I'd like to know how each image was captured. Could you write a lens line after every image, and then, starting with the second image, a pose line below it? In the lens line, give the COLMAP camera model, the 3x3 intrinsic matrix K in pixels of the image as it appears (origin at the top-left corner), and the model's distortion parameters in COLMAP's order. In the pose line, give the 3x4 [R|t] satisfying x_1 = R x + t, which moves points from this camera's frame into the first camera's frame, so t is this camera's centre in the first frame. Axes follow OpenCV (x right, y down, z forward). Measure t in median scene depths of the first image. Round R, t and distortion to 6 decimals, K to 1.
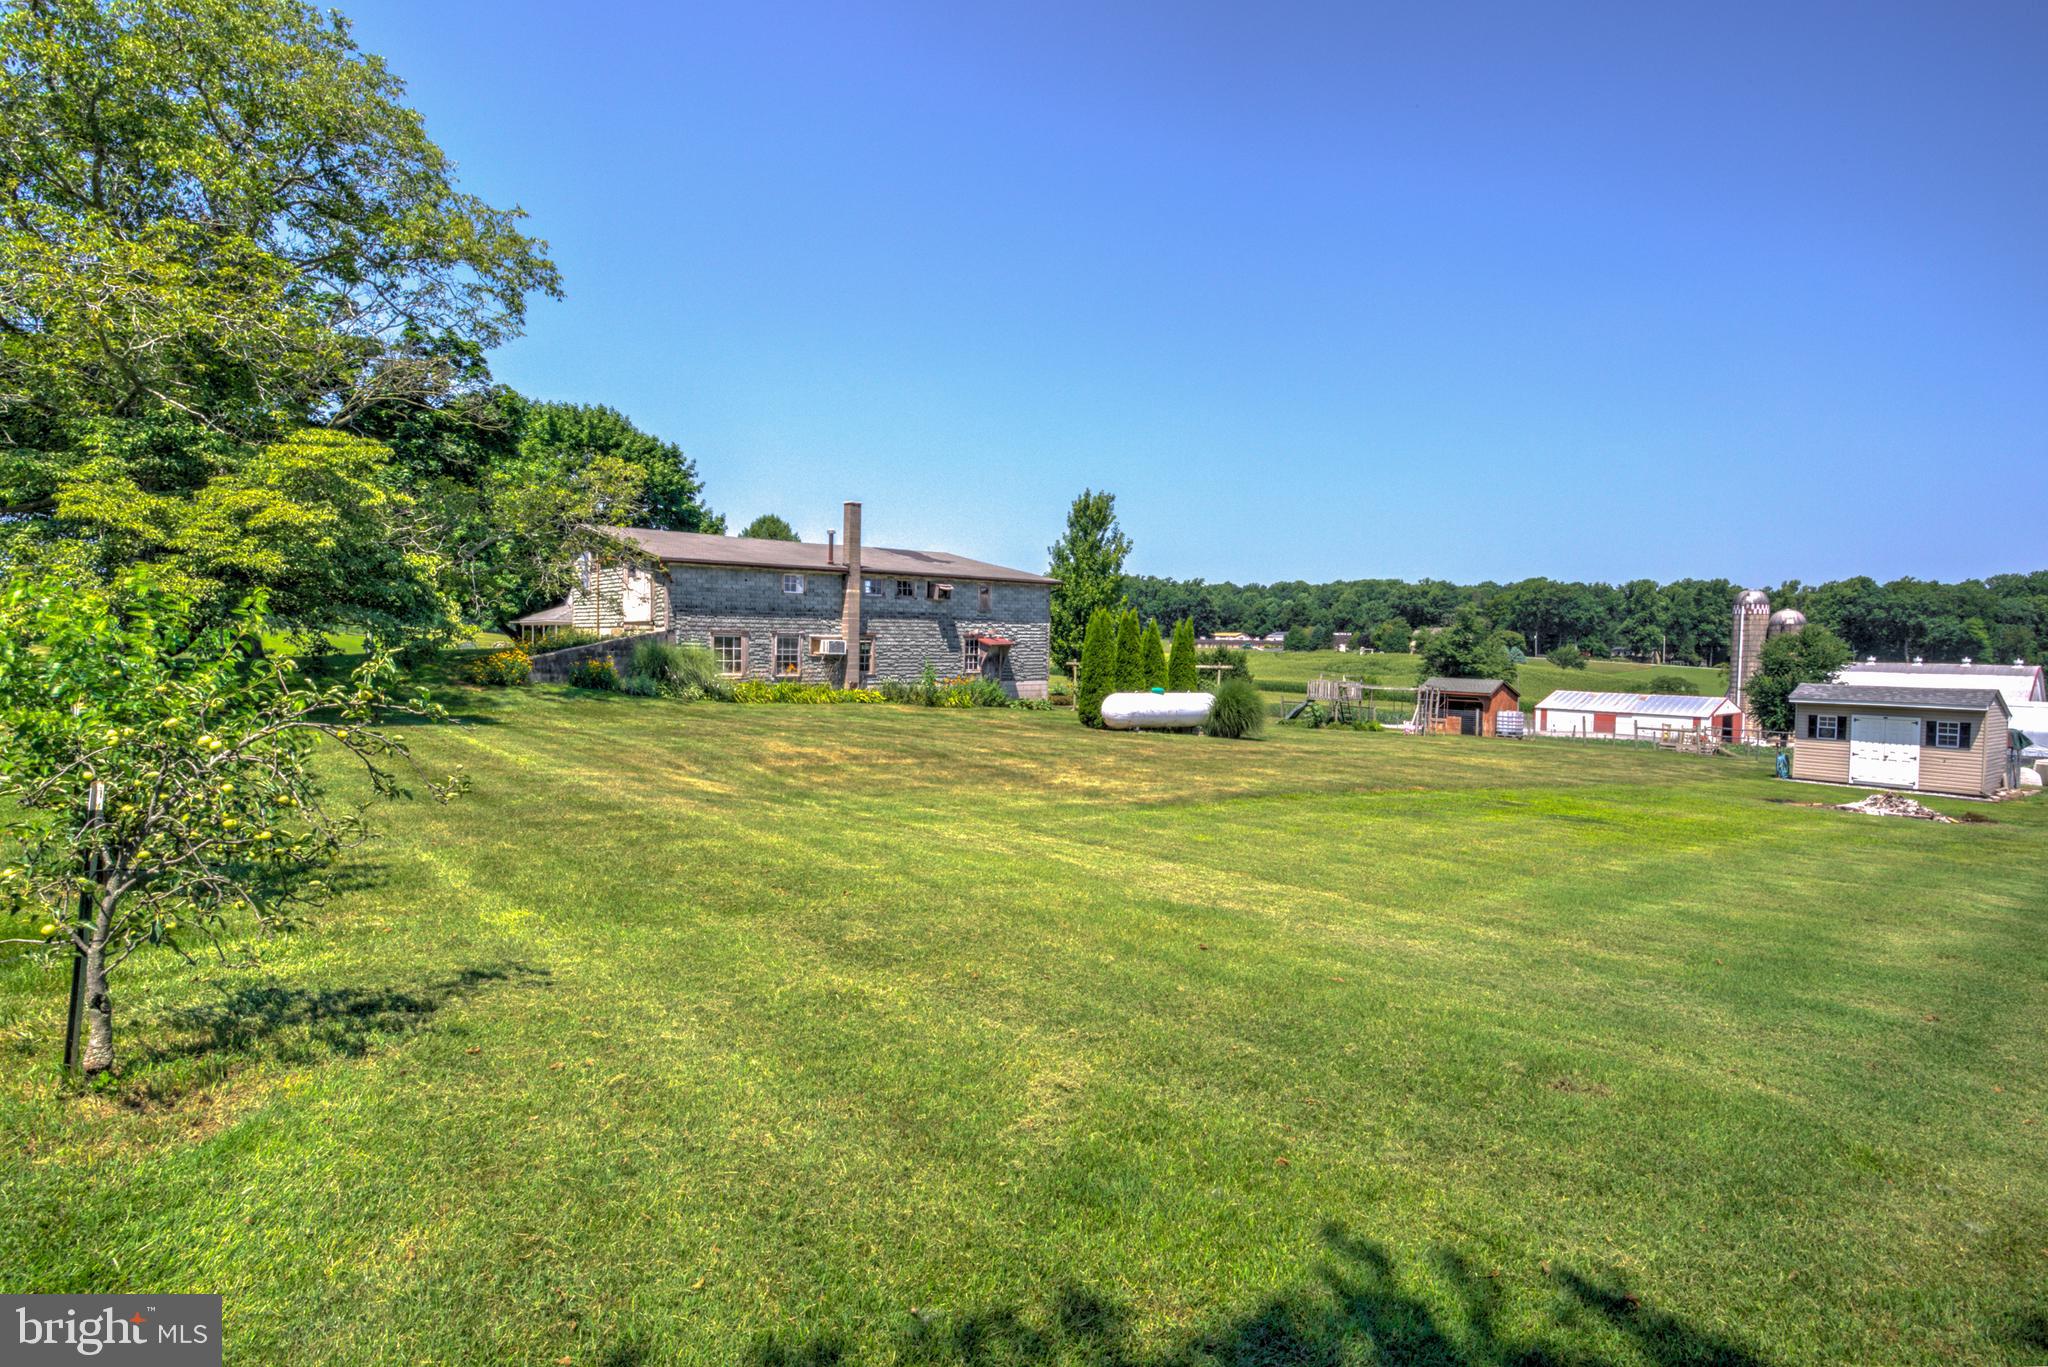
lens RADIAL K [[1064.2, 0, 1024.0], [0, 1064.2, 683.5], [0, 0, 1]] dist [-0.032800, 0.000638]
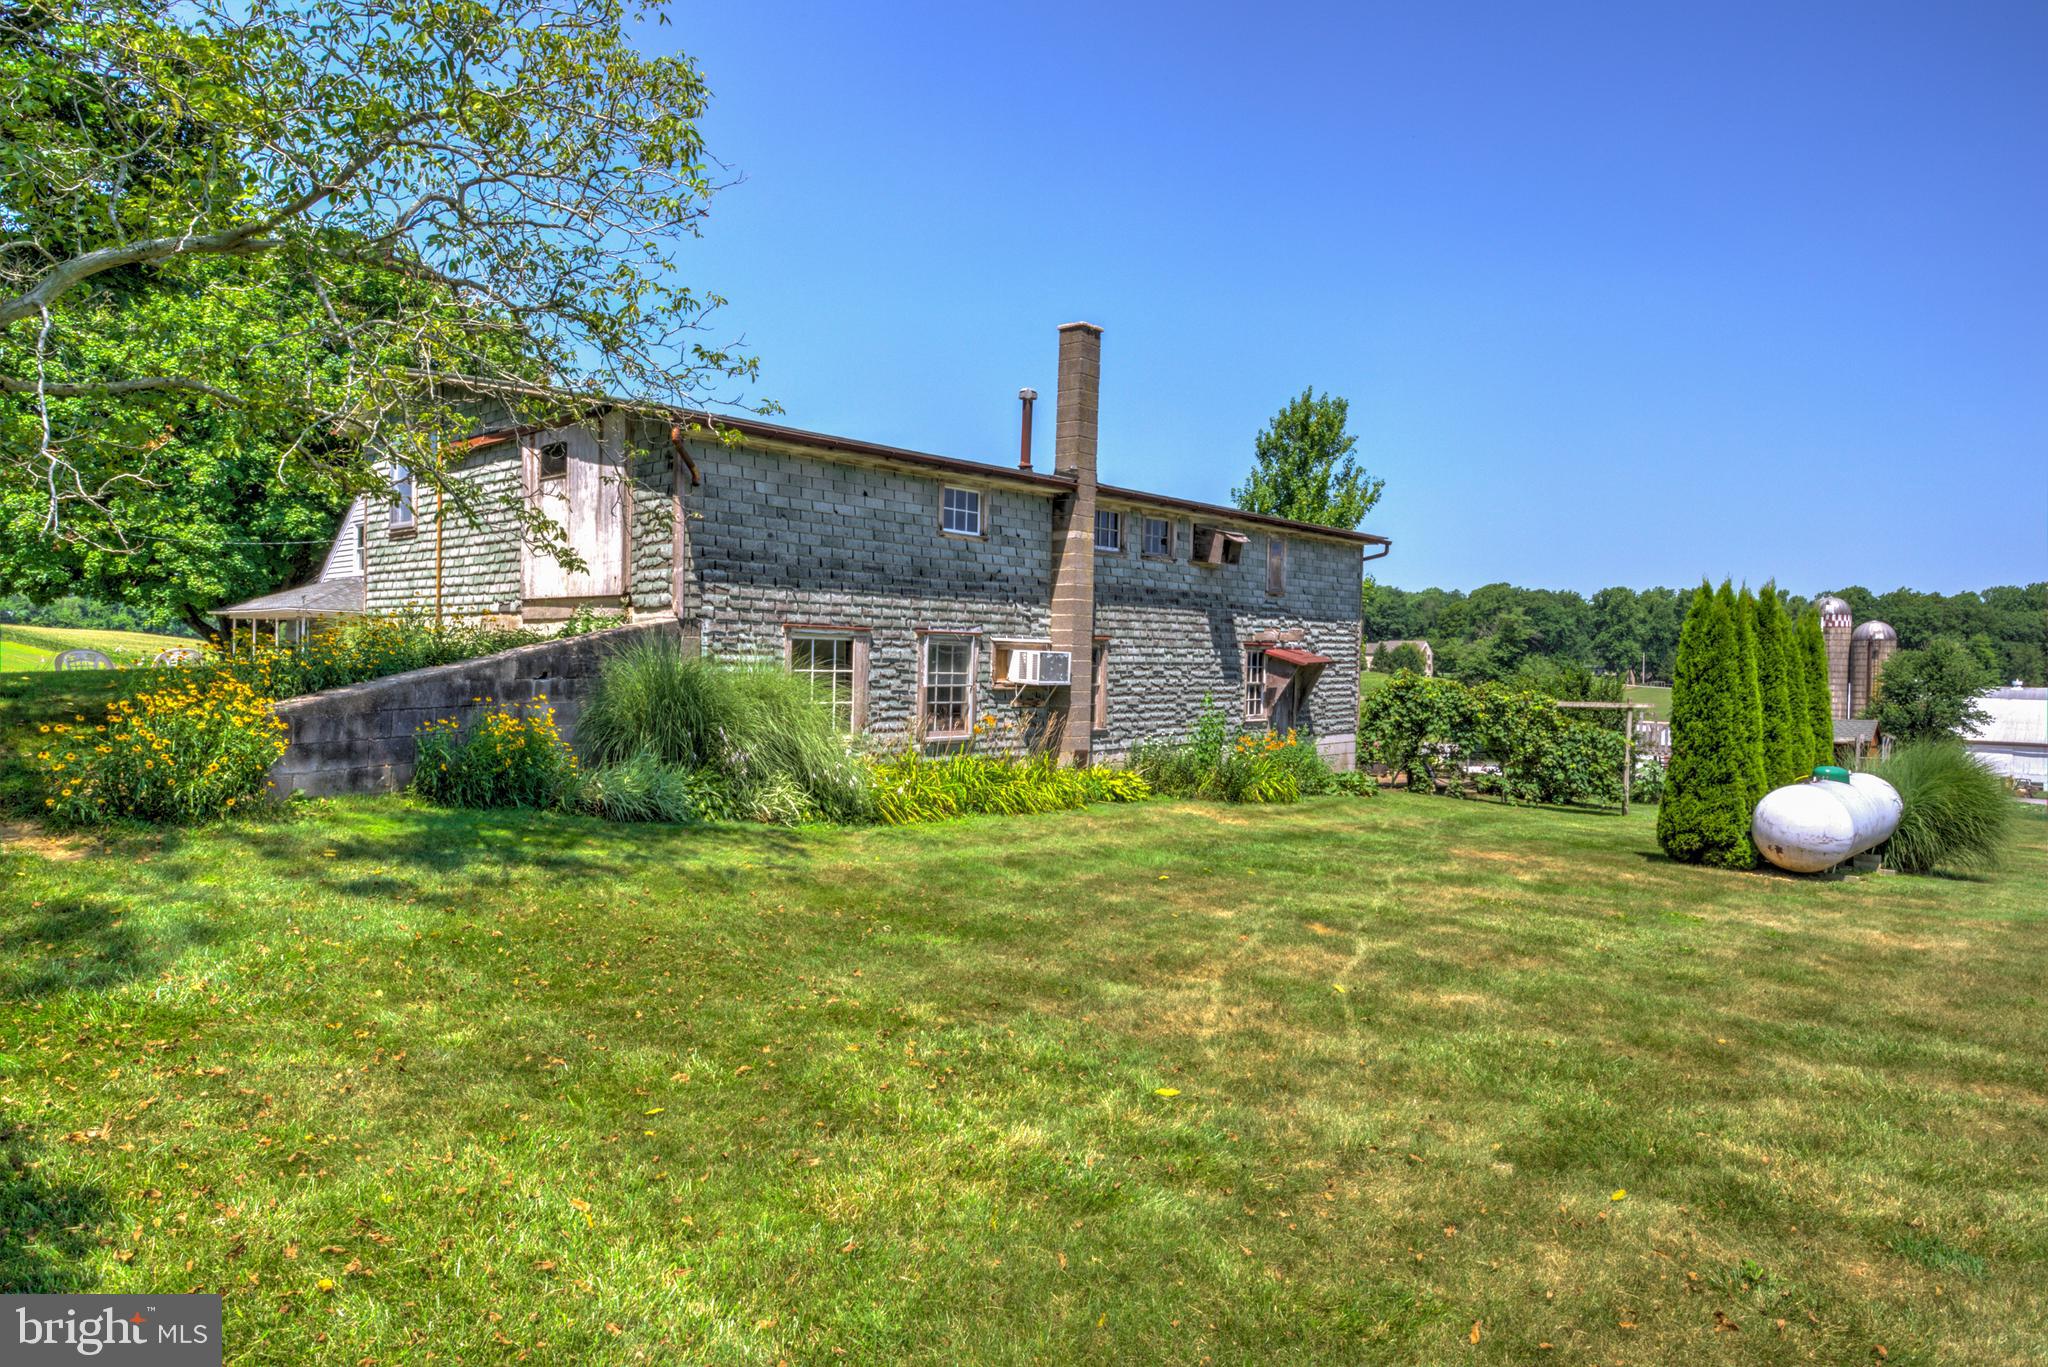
lens RADIAL K [[1221.1, 0, 1024.0], [0, 1221.1, 683.5], [0, 0, 1]] dist [-0.030311, -0.001175]
pose [[0.989967, 0.003484, 0.141255, -0.247272], [-0.001291, 0.999877, -0.015614, -0.019913], [-0.141292, 0.015275, 0.989850, 0.511823]]
